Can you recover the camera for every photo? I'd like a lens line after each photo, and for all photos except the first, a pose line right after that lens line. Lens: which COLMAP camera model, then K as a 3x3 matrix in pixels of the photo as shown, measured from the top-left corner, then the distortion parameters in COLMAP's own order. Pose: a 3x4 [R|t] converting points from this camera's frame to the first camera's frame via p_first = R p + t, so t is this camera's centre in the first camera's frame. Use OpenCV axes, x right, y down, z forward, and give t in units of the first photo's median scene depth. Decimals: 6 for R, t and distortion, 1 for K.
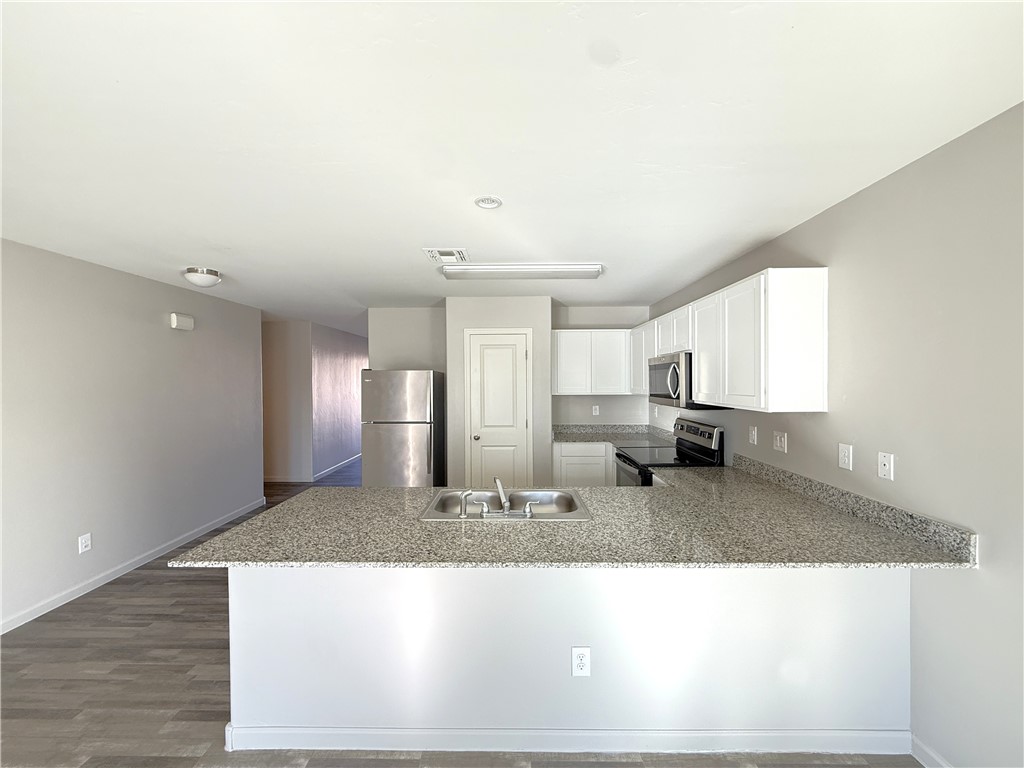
lens RADIAL K [[408.5, 0, 513.7], [0, 408.5, 382.9], [0, 0, 1]] dist [-0.004051, 0.000935]
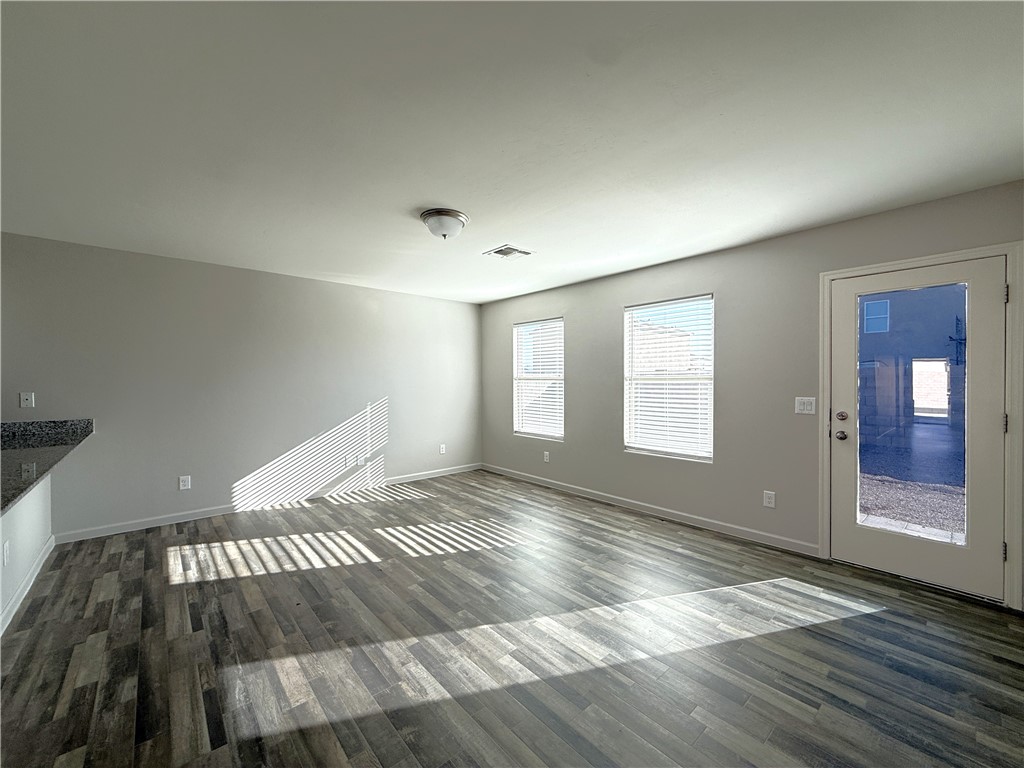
lens RADIAL K [[408.5, 0, 511.6], [0, 408.5, 385.2], [0, 0, 1]] dist [-0.004051, 0.000935]
pose [[-0.670052, -0.001341, 0.742313, -0.905294], [0.010940, 0.999872, 0.011682, 0.073730], [-0.742233, 0.015948, -0.669952, 0.323298]]
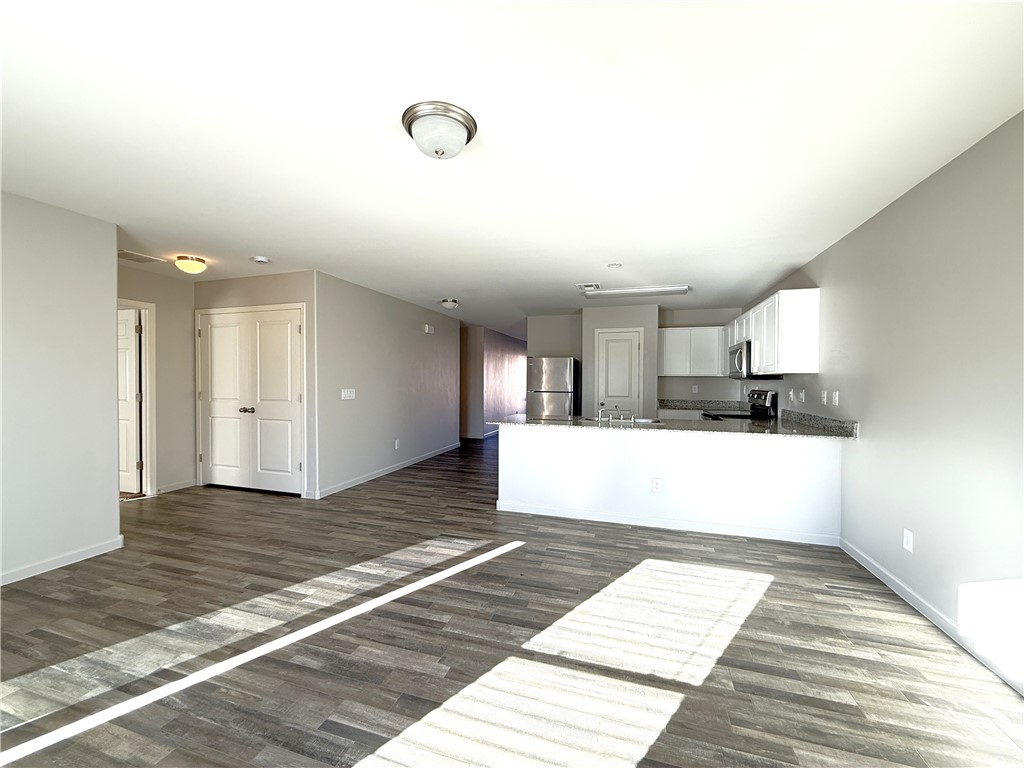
lens RADIAL K [[408.5, 0, 513.9], [0, 408.5, 382.2], [0, 0, 1]] dist [-0.004051, 0.000935]
pose [[0.958450, 0.012206, -0.284998, 0.024321], [-0.013192, 0.999912, -0.001541, 0.078570], [0.284954, 0.005236, 0.958527, -0.596582]]
